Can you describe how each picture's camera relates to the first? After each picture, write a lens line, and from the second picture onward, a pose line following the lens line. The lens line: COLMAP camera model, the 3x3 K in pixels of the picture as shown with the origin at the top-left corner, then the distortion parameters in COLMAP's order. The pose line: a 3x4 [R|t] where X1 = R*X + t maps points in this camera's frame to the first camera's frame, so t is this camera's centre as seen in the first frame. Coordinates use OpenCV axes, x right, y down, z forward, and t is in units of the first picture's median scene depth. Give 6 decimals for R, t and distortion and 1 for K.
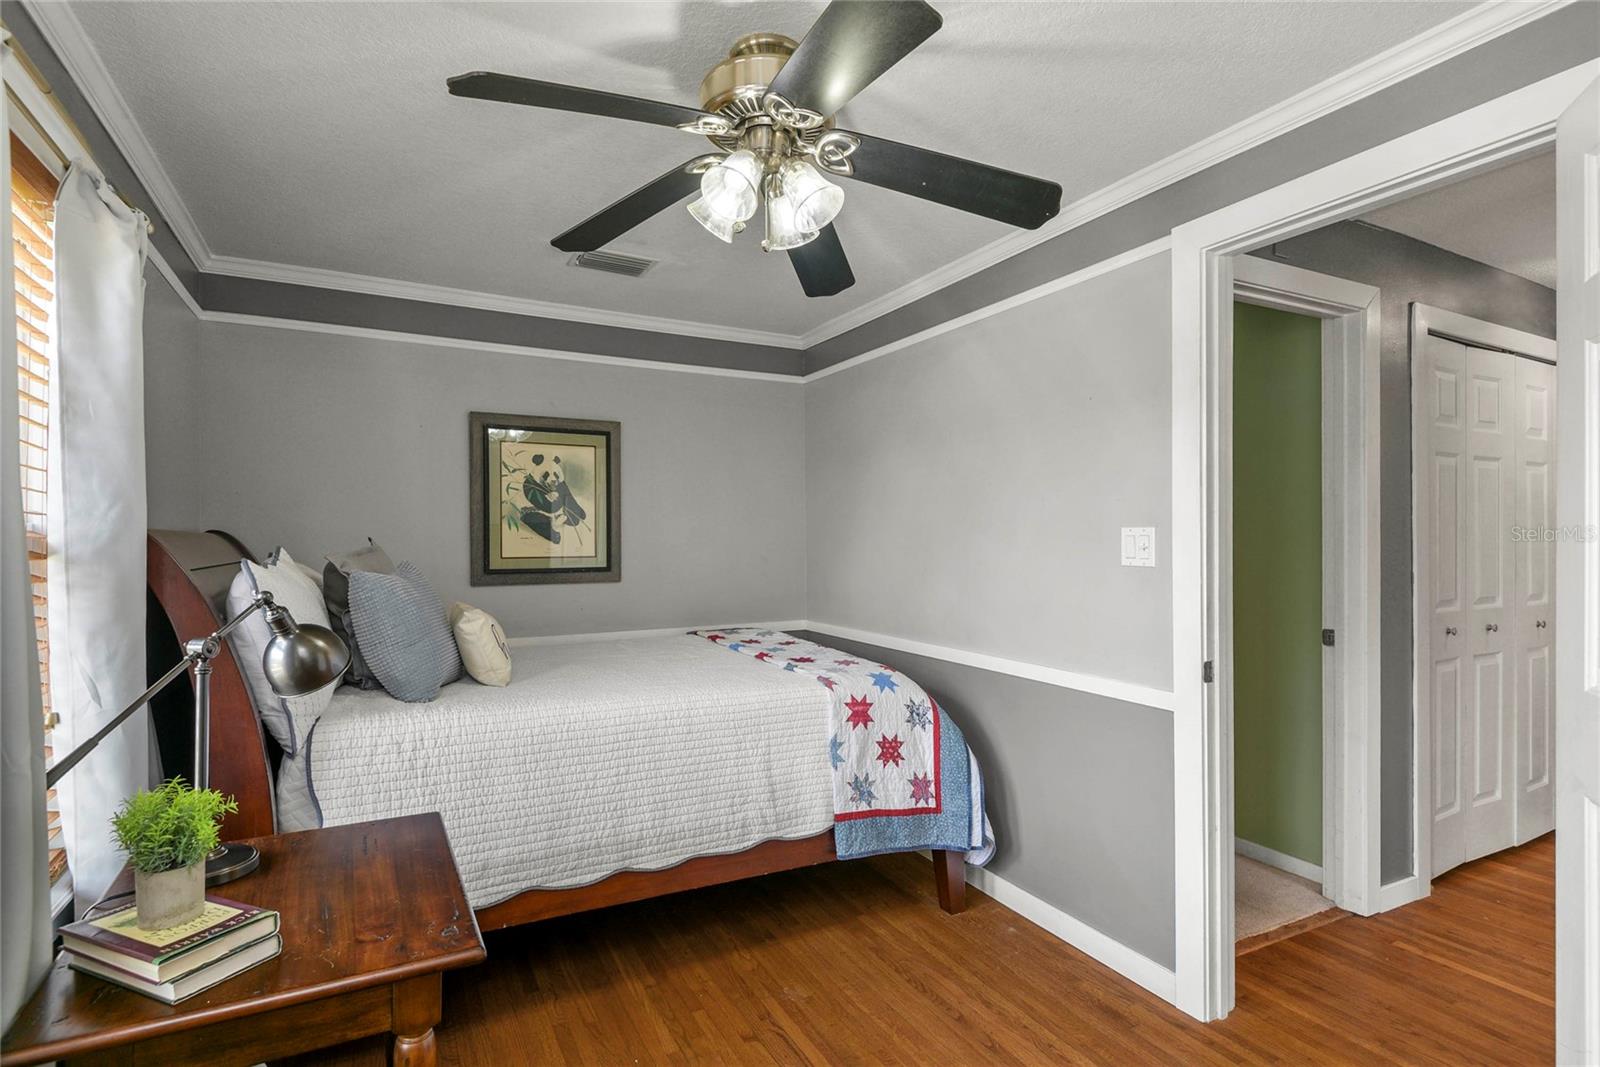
lens RADIAL K [[765.9, 0, 798.9], [0, 765.9, 524.6], [0, 0, 1]] dist [0.027343, -0.025092]
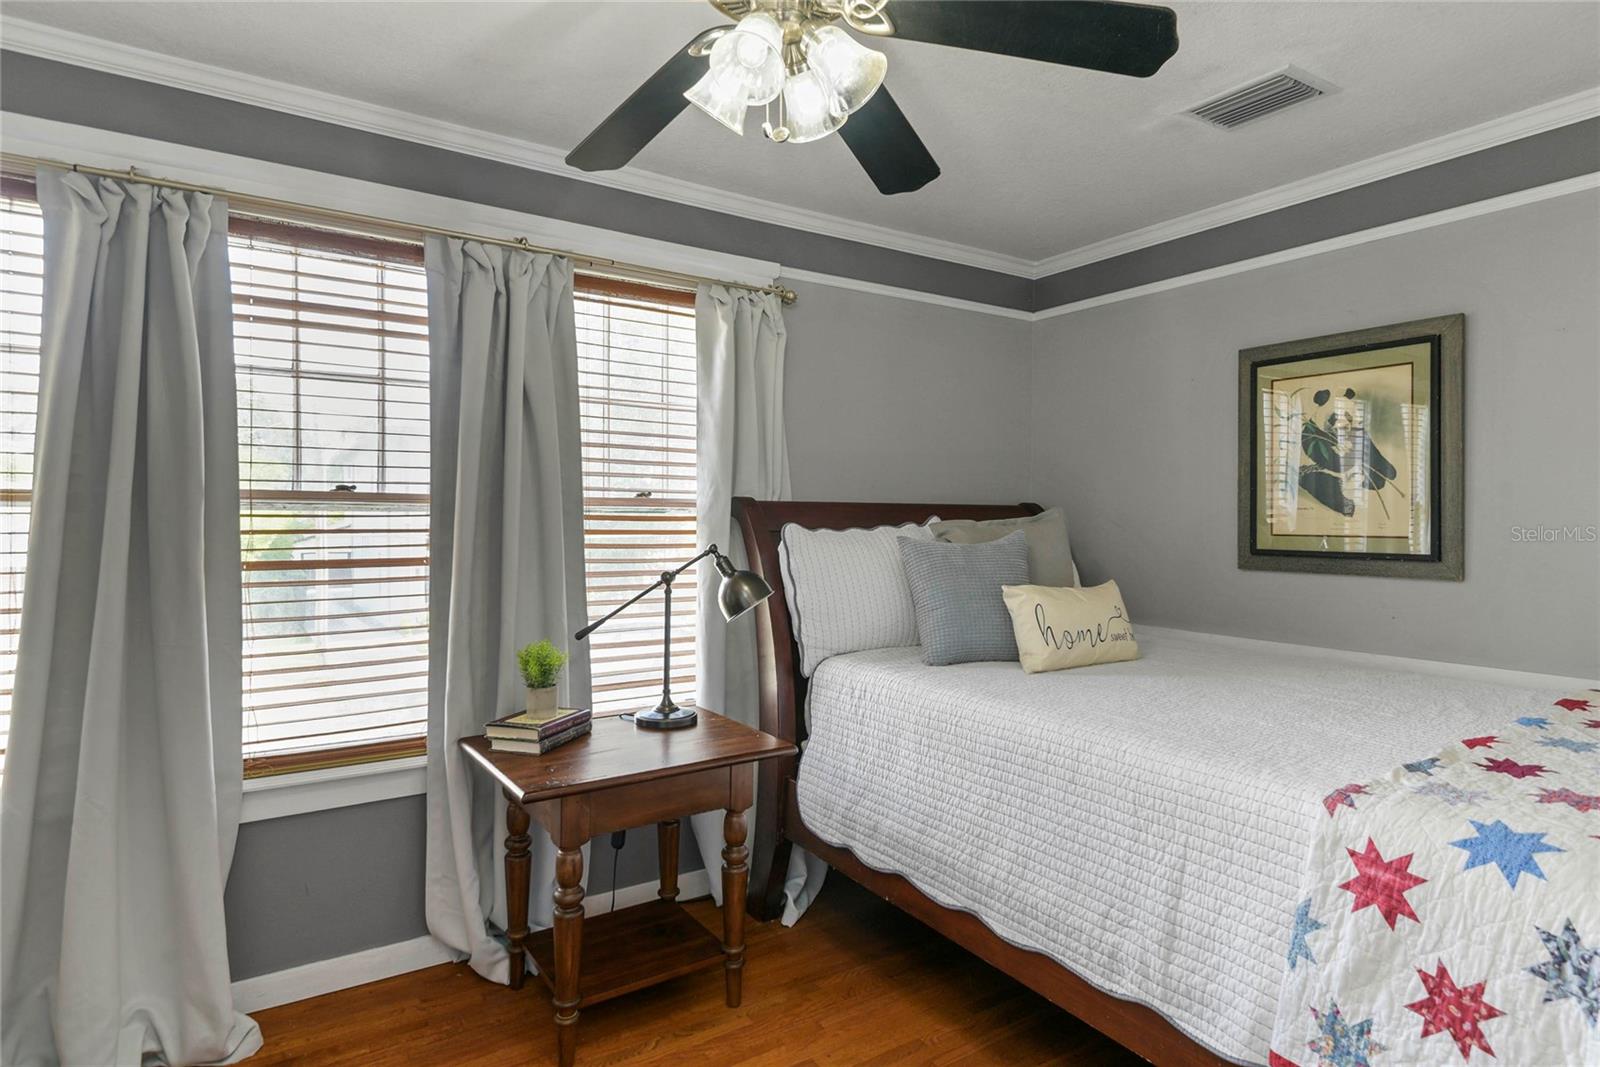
lens RADIAL K [[861.4, 0, 802.2], [0, 861.4, 498.1], [0, 0, 1]] dist [-0.002070, -0.002362]
pose [[0.101845, -0.019149, -0.994616, 0.538140], [0.014722, 0.999734, -0.017740, 0.020331], [0.994691, -0.012836, 0.102100, 0.593735]]
